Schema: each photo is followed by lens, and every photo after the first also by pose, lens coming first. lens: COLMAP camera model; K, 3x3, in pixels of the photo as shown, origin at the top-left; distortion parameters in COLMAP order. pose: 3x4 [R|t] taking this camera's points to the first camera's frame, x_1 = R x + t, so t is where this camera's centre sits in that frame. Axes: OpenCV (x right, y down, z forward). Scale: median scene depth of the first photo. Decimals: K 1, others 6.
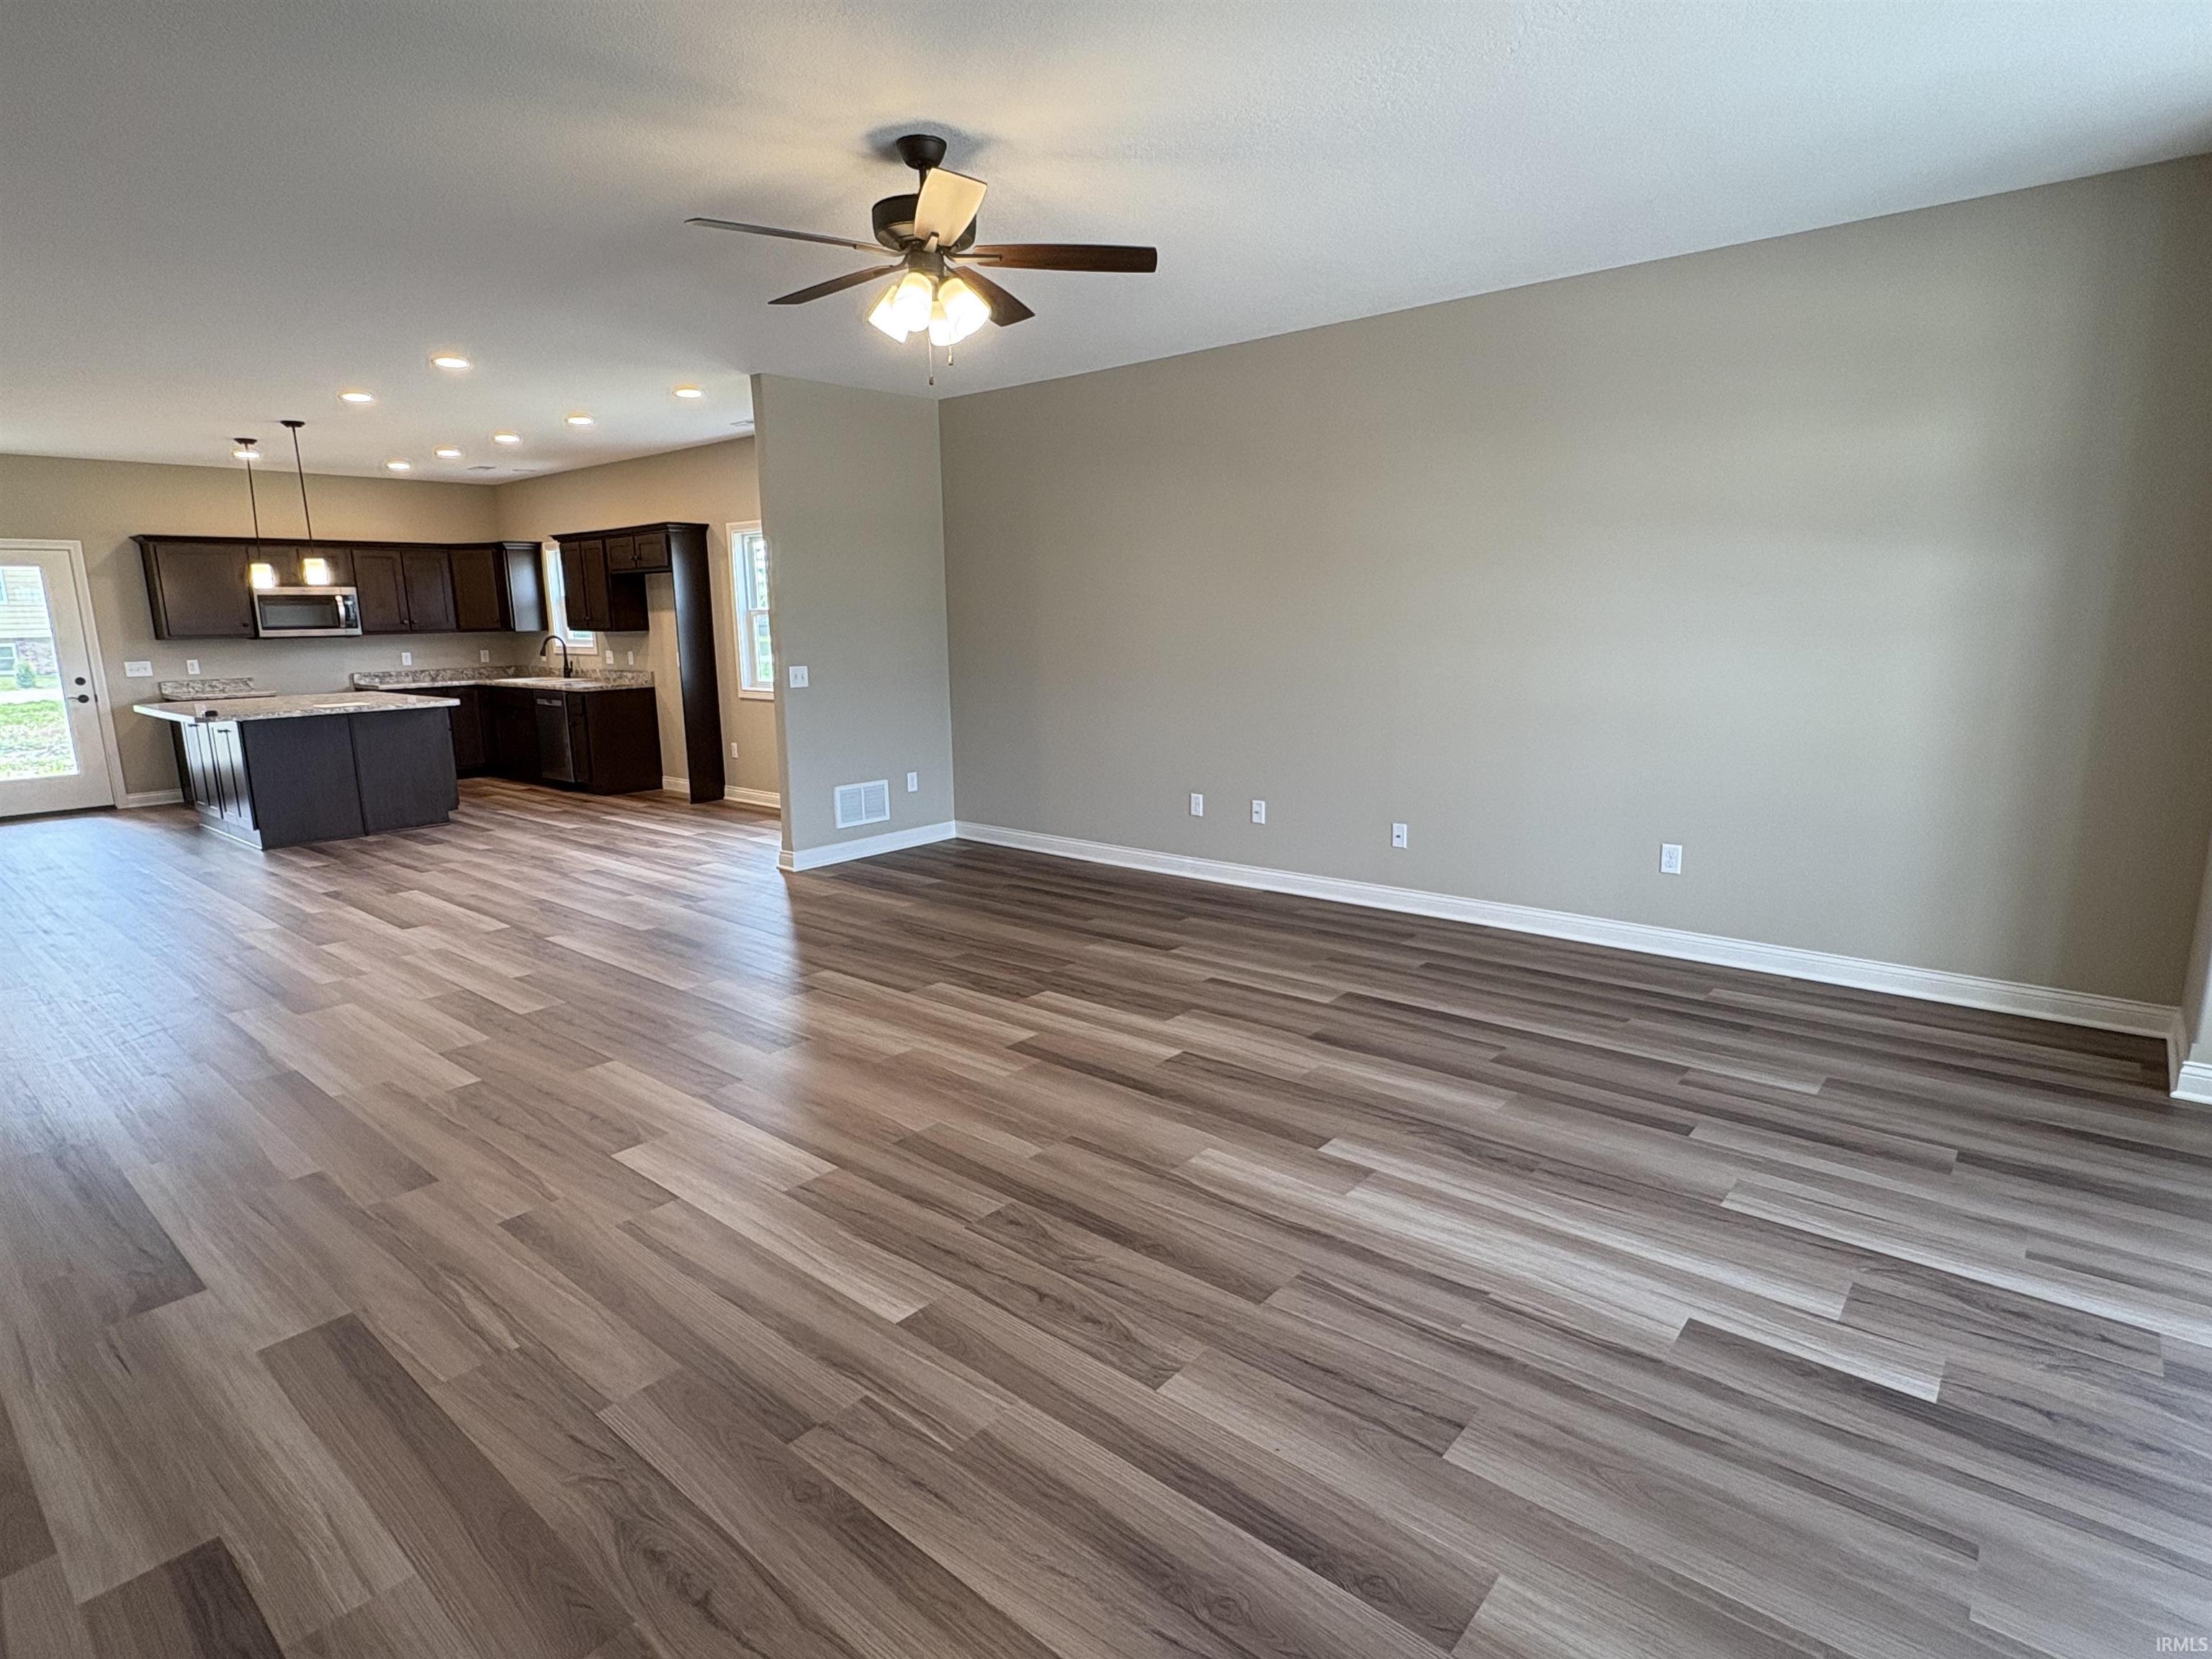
lens RADIAL K [[1168.0, 0, 1106.0], [0, 1168.0, 829.5], [0, 0, 1]] dist [-0.002429, -0.000565]
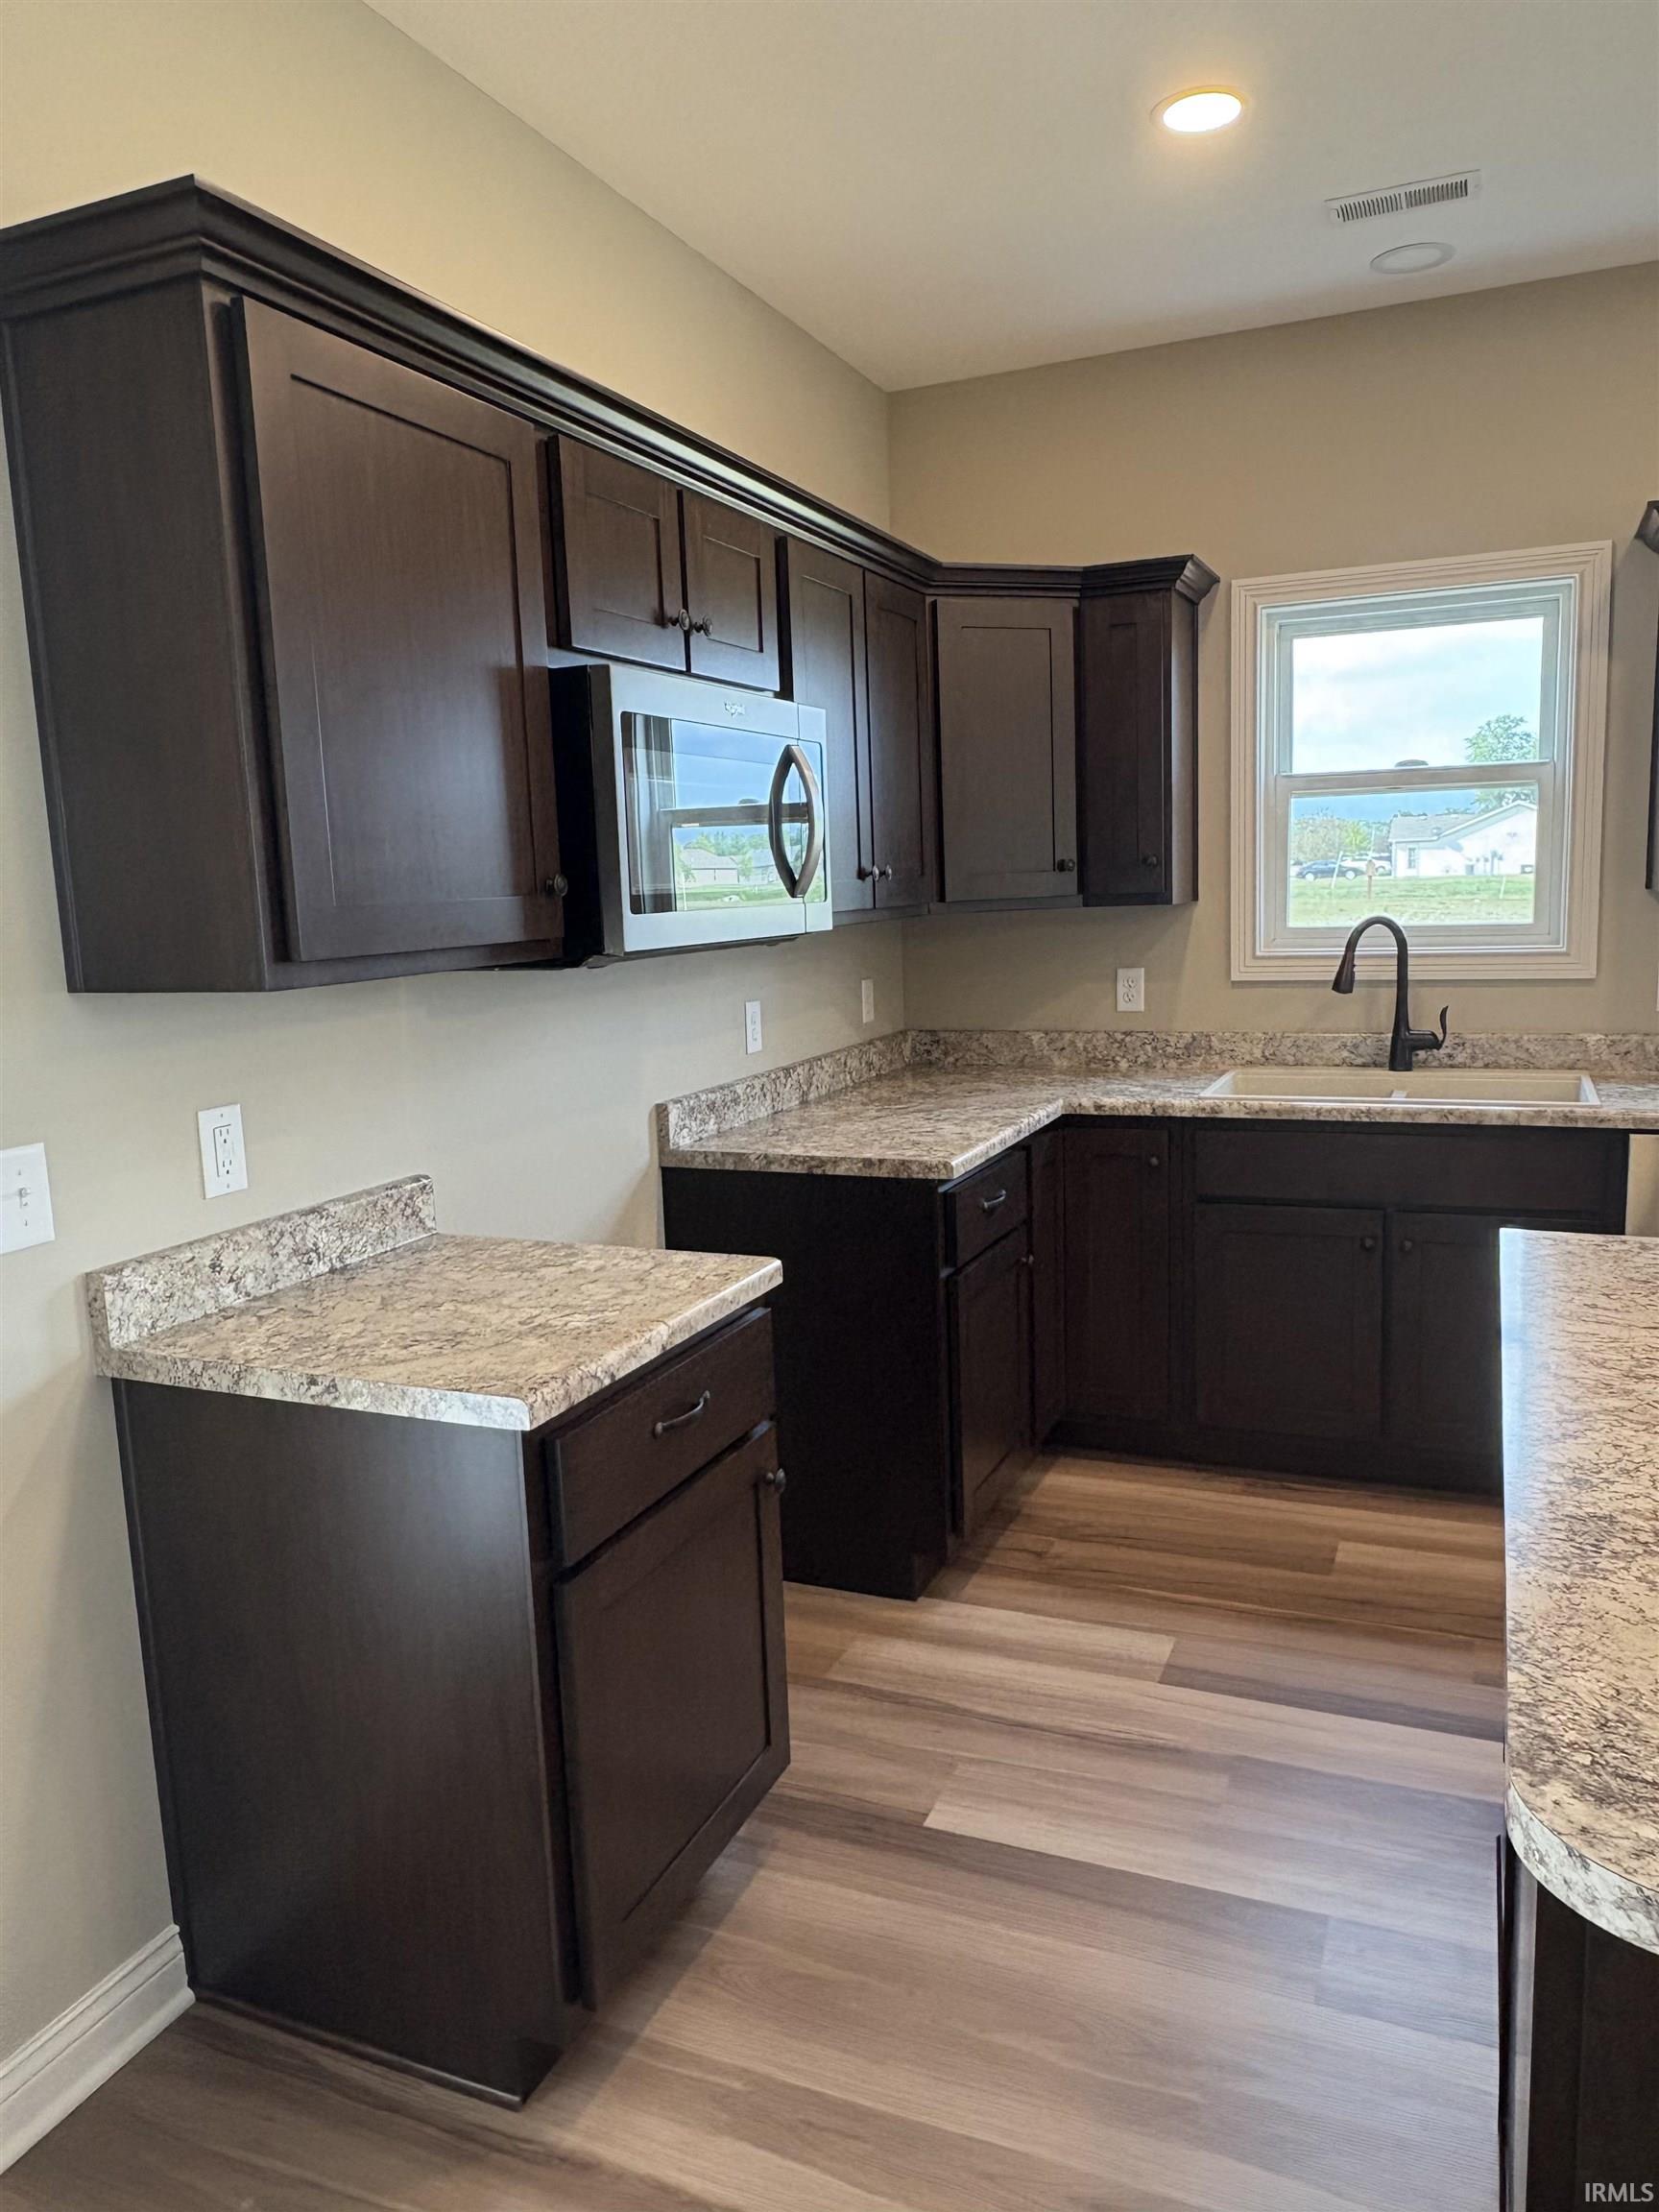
lens RADIAL K [[1521.9, 0, 829.5], [0, 1521.9, 1106.0], [0, 0, 1]] dist [0.001419, -0.000116]
pose [[0.953245, -0.062827, 0.295597, -0.733245], [0.076738, 0.996413, -0.035683, -0.125926], [-0.292294, 0.056698, 0.954646, 0.742849]]
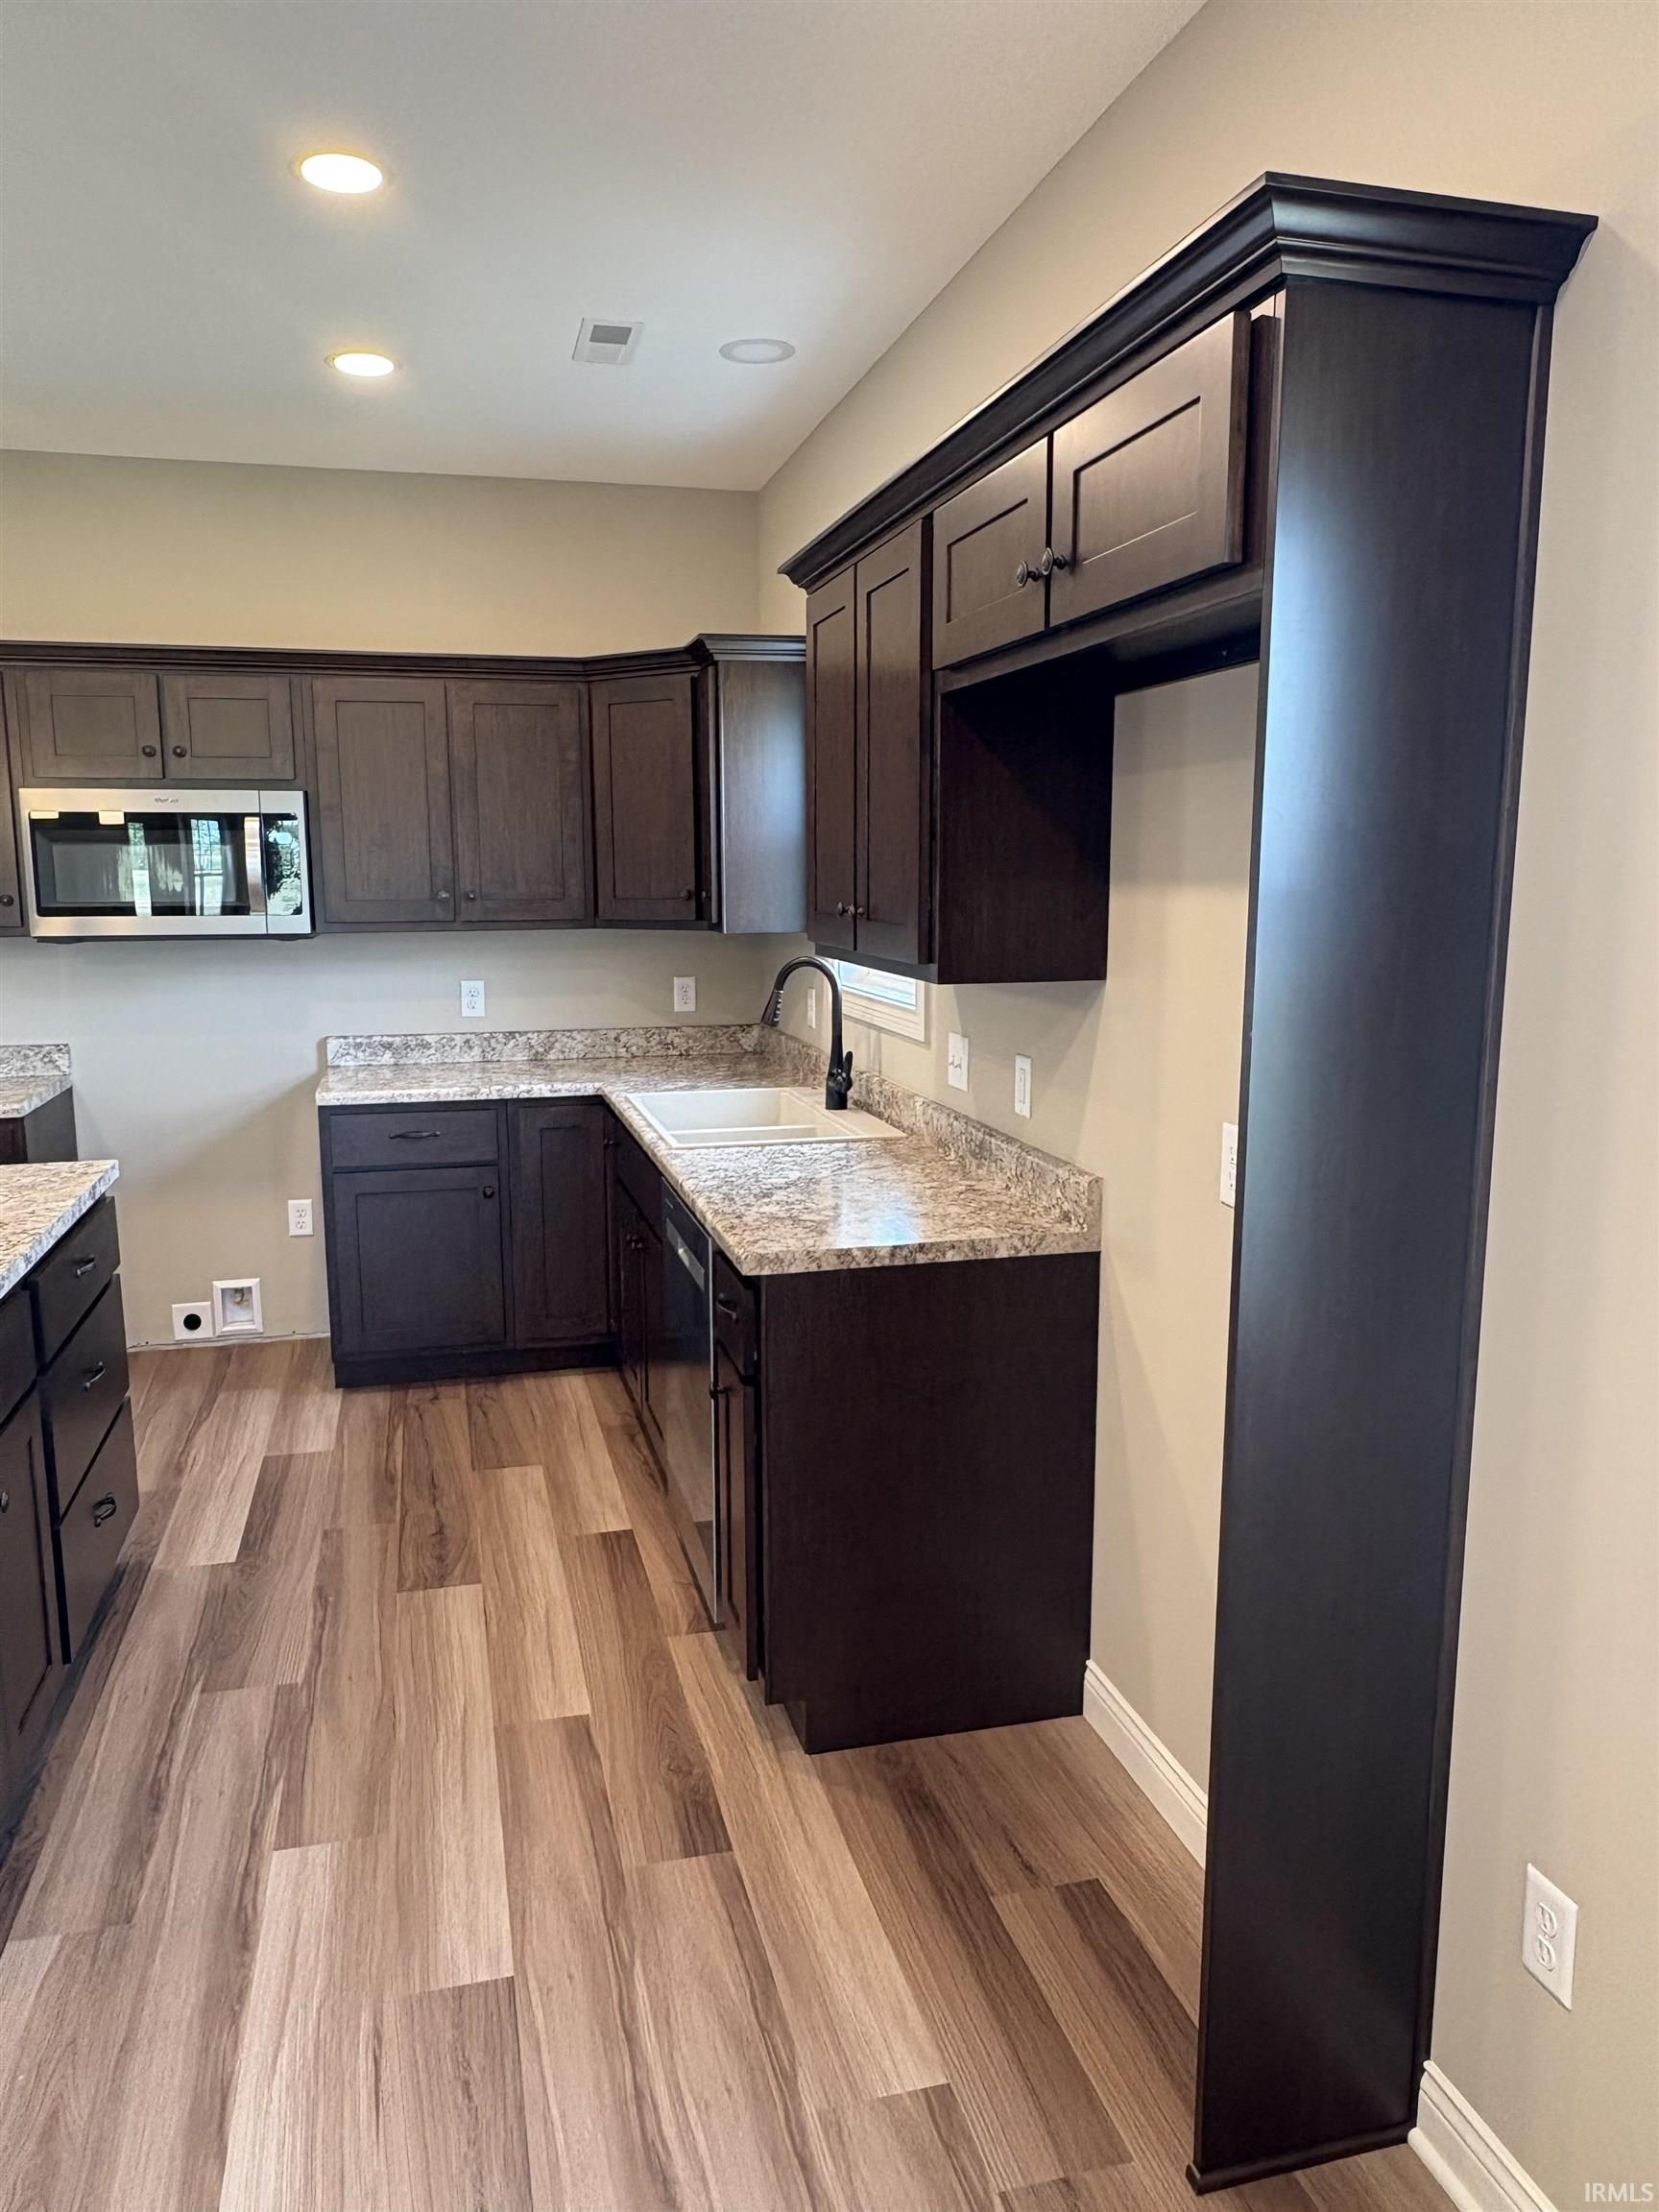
lens RADIAL K [[1518.7, 0, 829.5], [0, 1518.7, 1106.0], [0, 0, 1]] dist [-0.023616, -0.002126]
pose [[0.823923, 0.102889, -0.557284, -0.274645], [-0.116829, 0.993095, 0.010624, -0.141801], [0.554529, 0.056354, 0.830254, 0.737178]]
